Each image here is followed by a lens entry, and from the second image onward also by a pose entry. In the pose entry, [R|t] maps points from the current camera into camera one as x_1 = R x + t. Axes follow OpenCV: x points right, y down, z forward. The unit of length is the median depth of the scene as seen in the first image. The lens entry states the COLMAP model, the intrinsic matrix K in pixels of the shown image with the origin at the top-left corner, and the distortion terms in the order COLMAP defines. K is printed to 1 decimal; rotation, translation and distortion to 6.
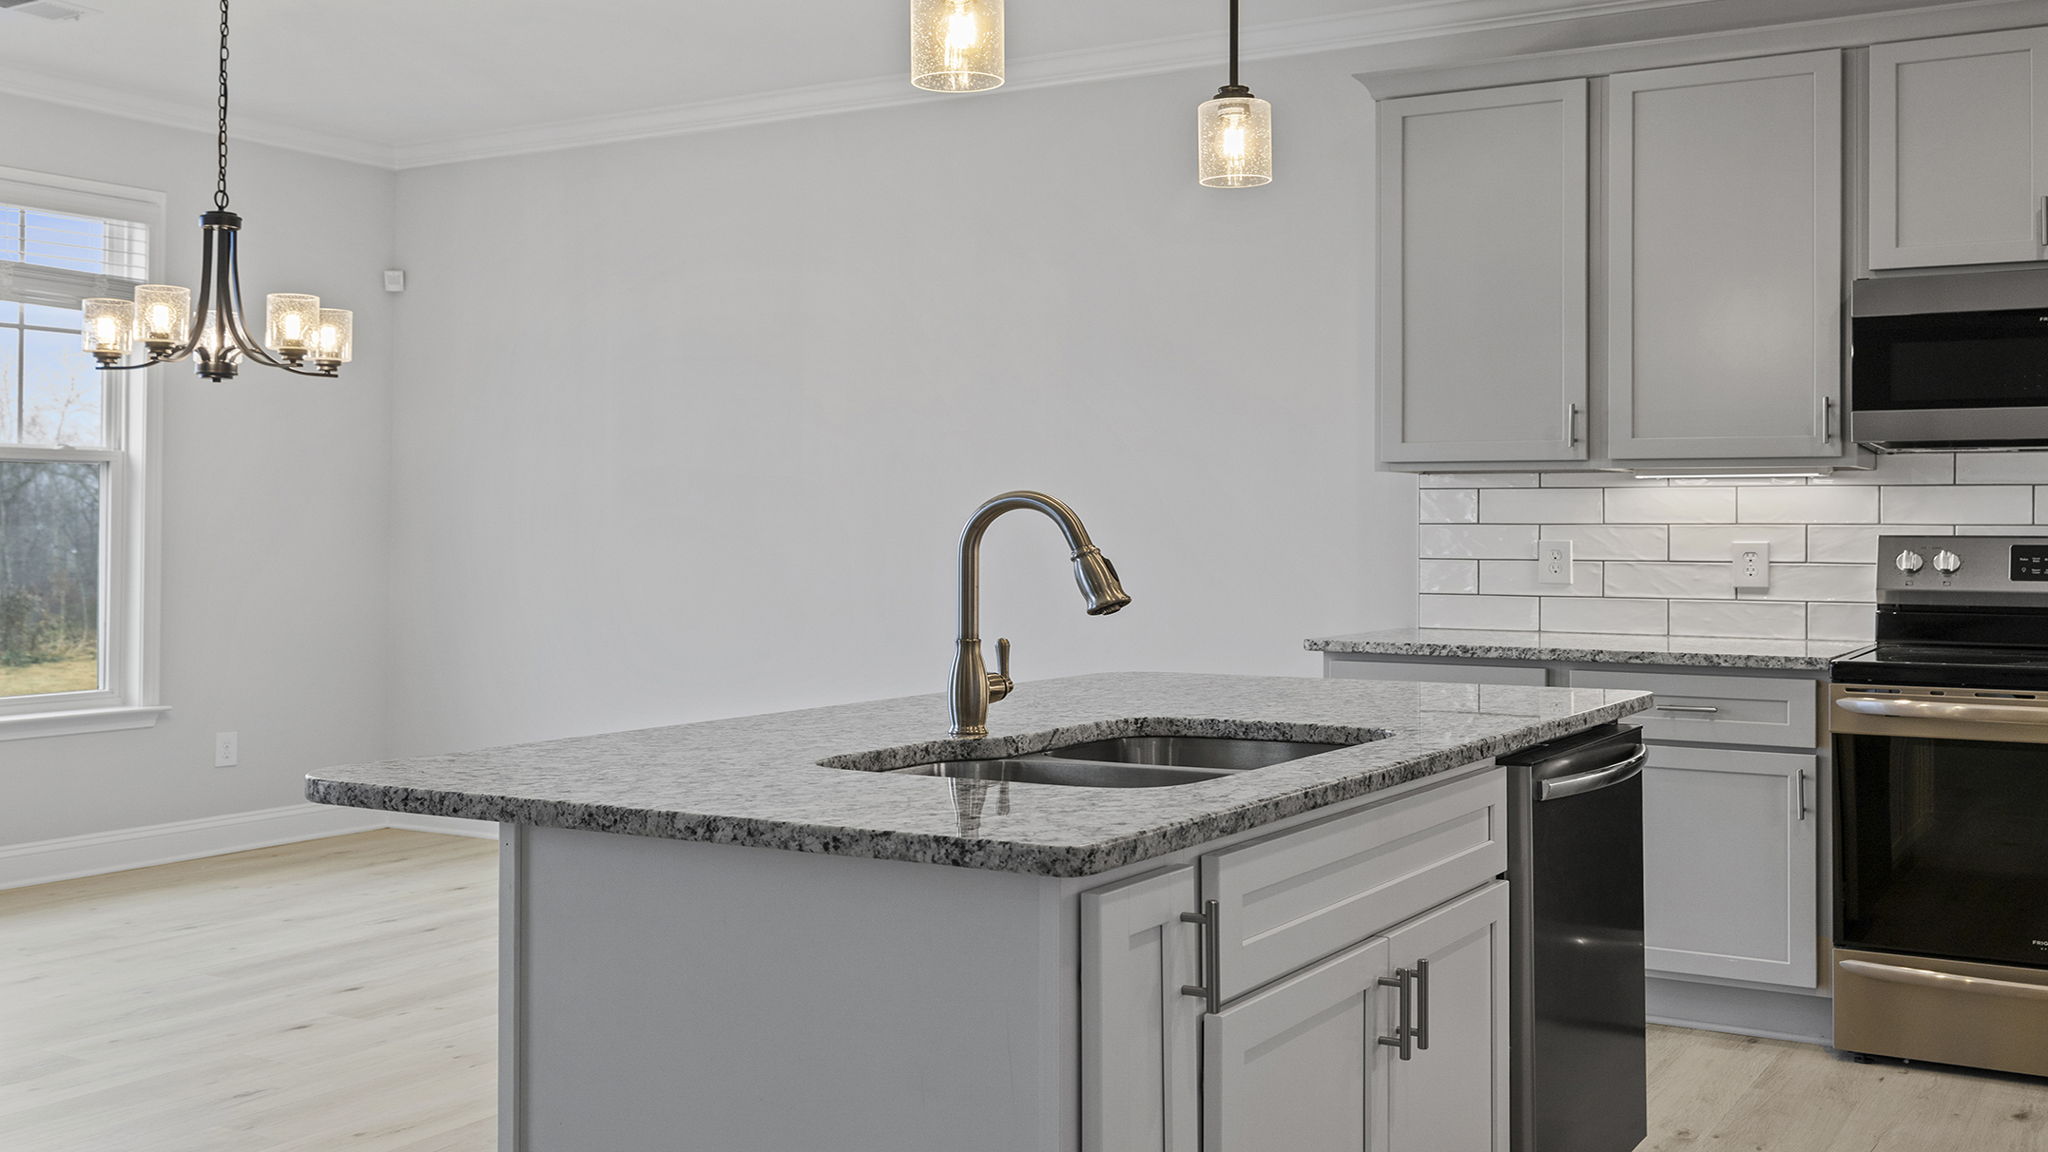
lens RADIAL K [[2033.1, 0, 1014.9], [0, 2033.1, 496.3], [0, 0, 1]] dist [-0.012324, 0.000000]
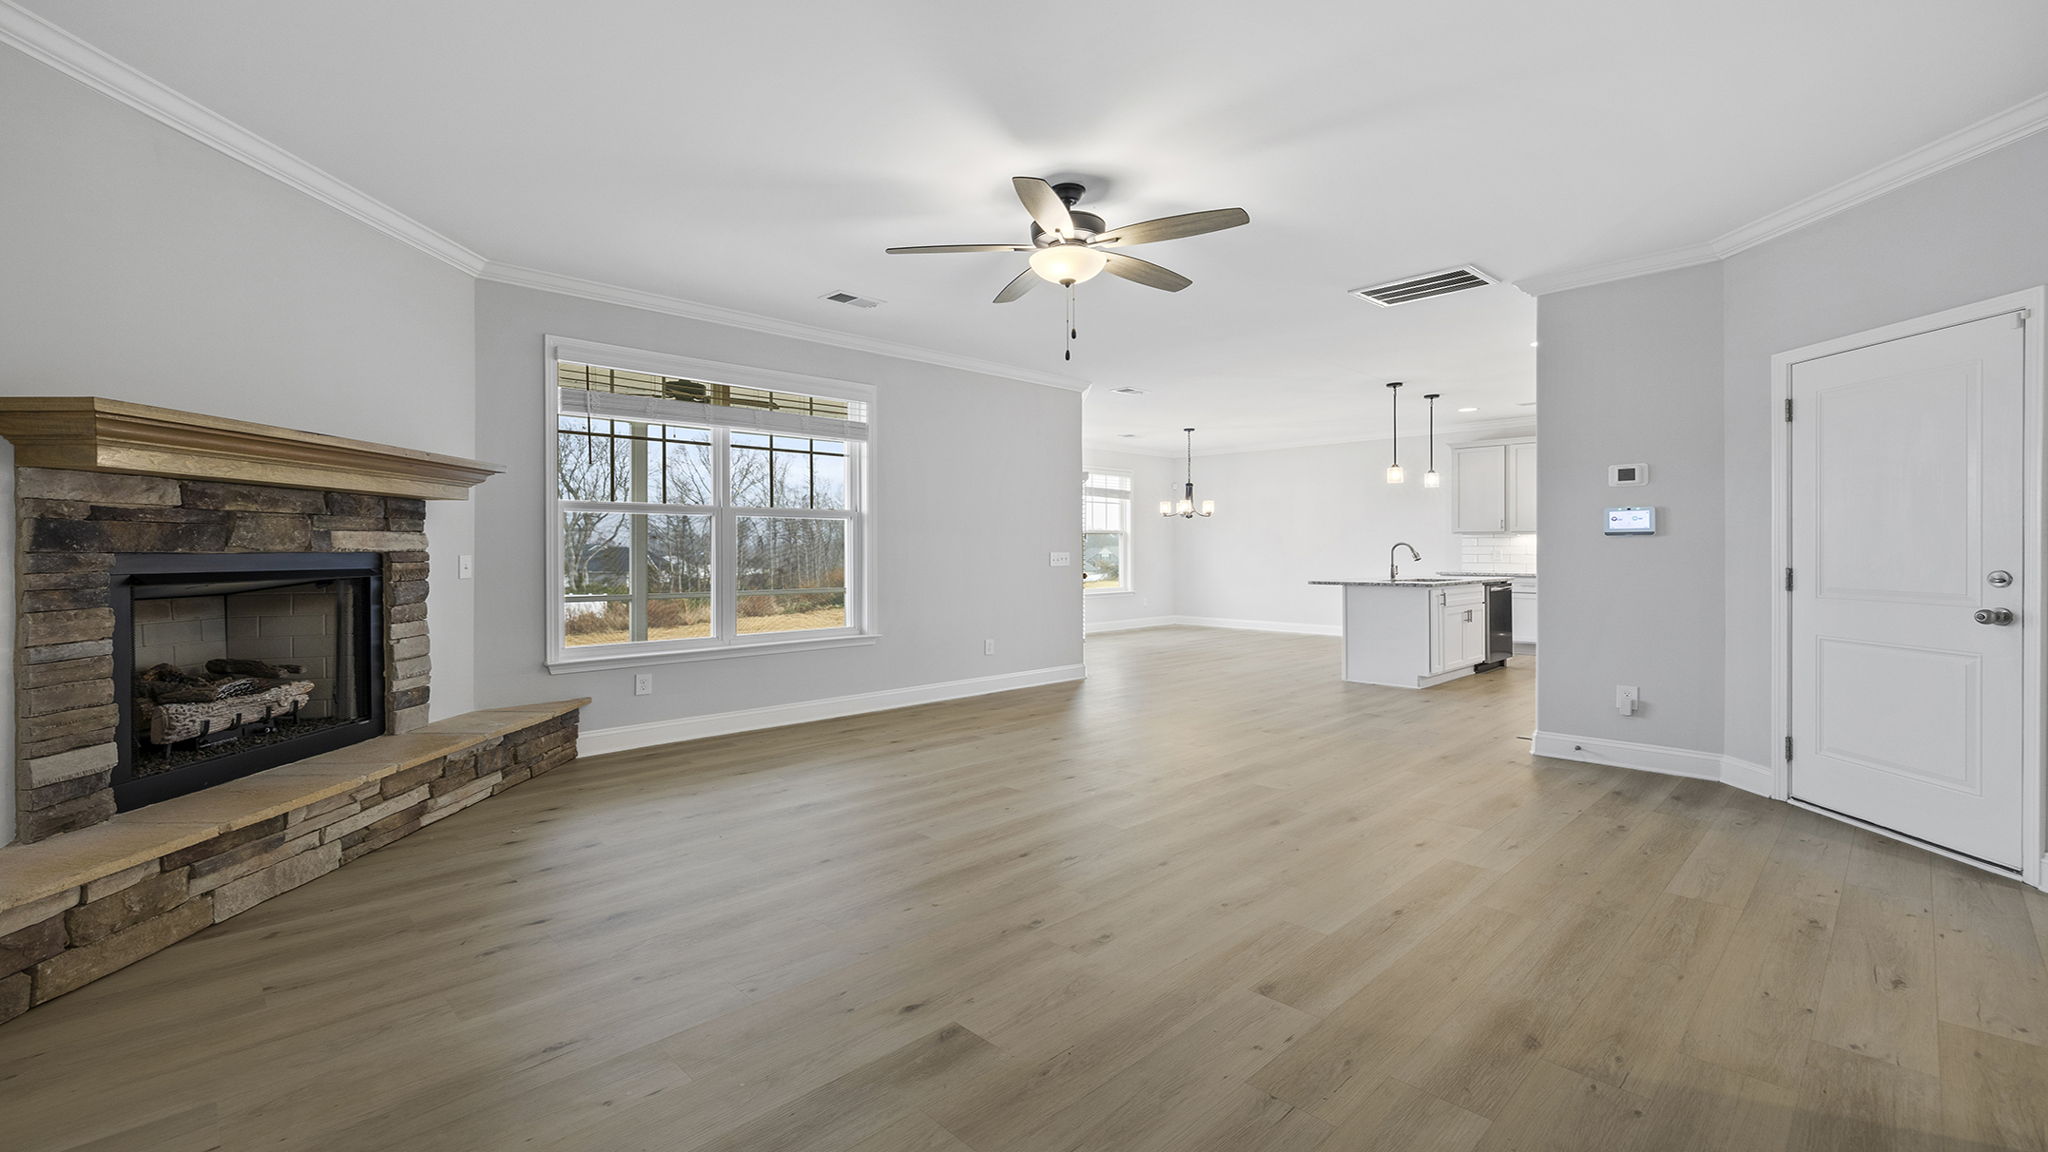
lens RADIAL K [[879.1, 0, 1001.9], [0, 879.1, 548.8], [0, 0, 1]] dist [0.000699, -0.000485]
pose [[0.965146, -0.005801, -0.261647, -0.274434], [0.010232, 0.999826, 0.015576, -0.021295], [0.261512, -0.017710, 0.965038, -1.134081]]
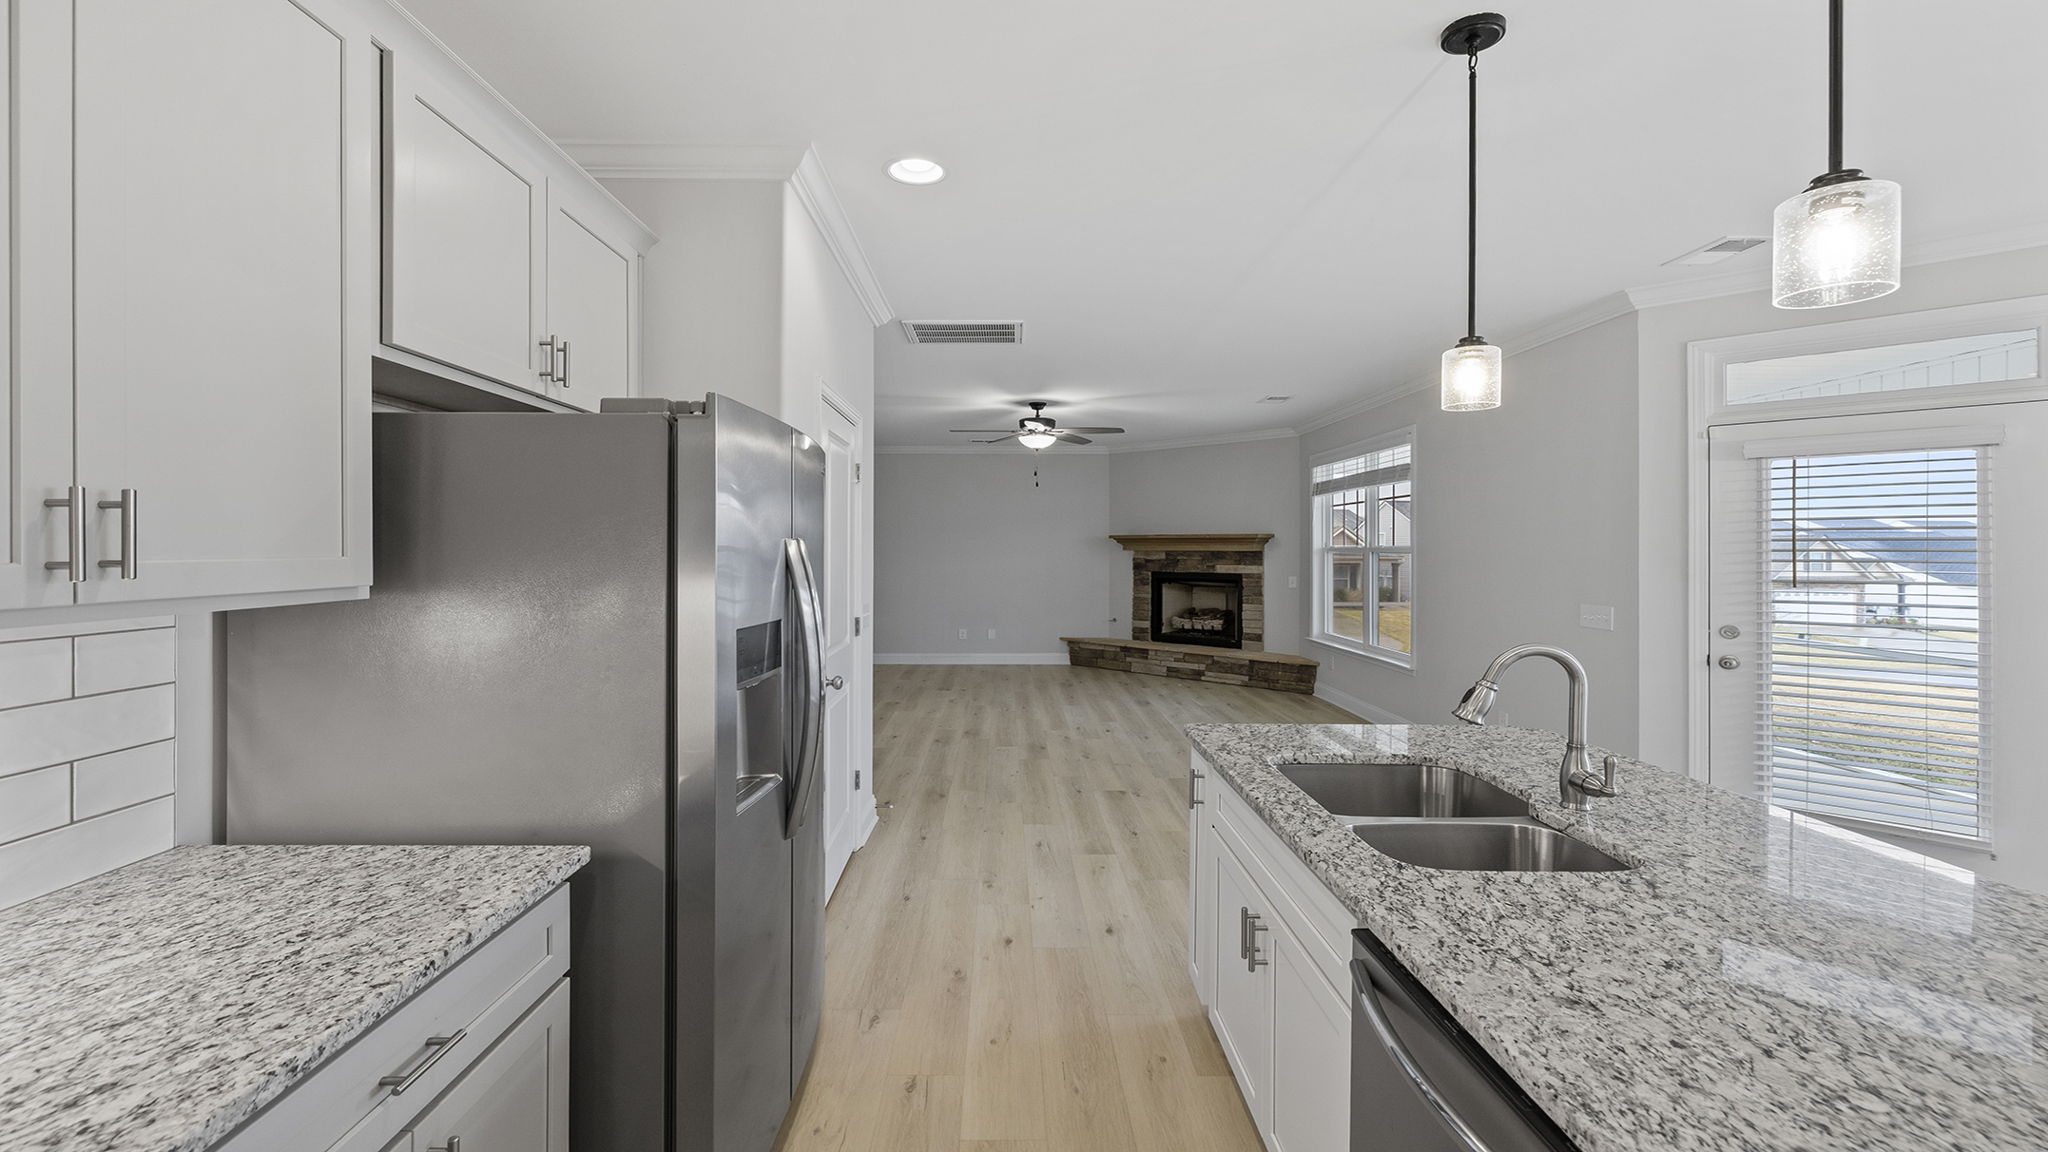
lens RADIAL K [[879.1, 0, 1005.7], [0, 879.1, 555.5], [0, 0, 1]] dist [0.000699, -0.000485]
pose [[-0.854090, -0.003077, -0.520116, 0.386608], [0.002807, 0.999941, -0.010525, -0.032092], [0.520117, -0.010450, -0.854031, 0.760405]]
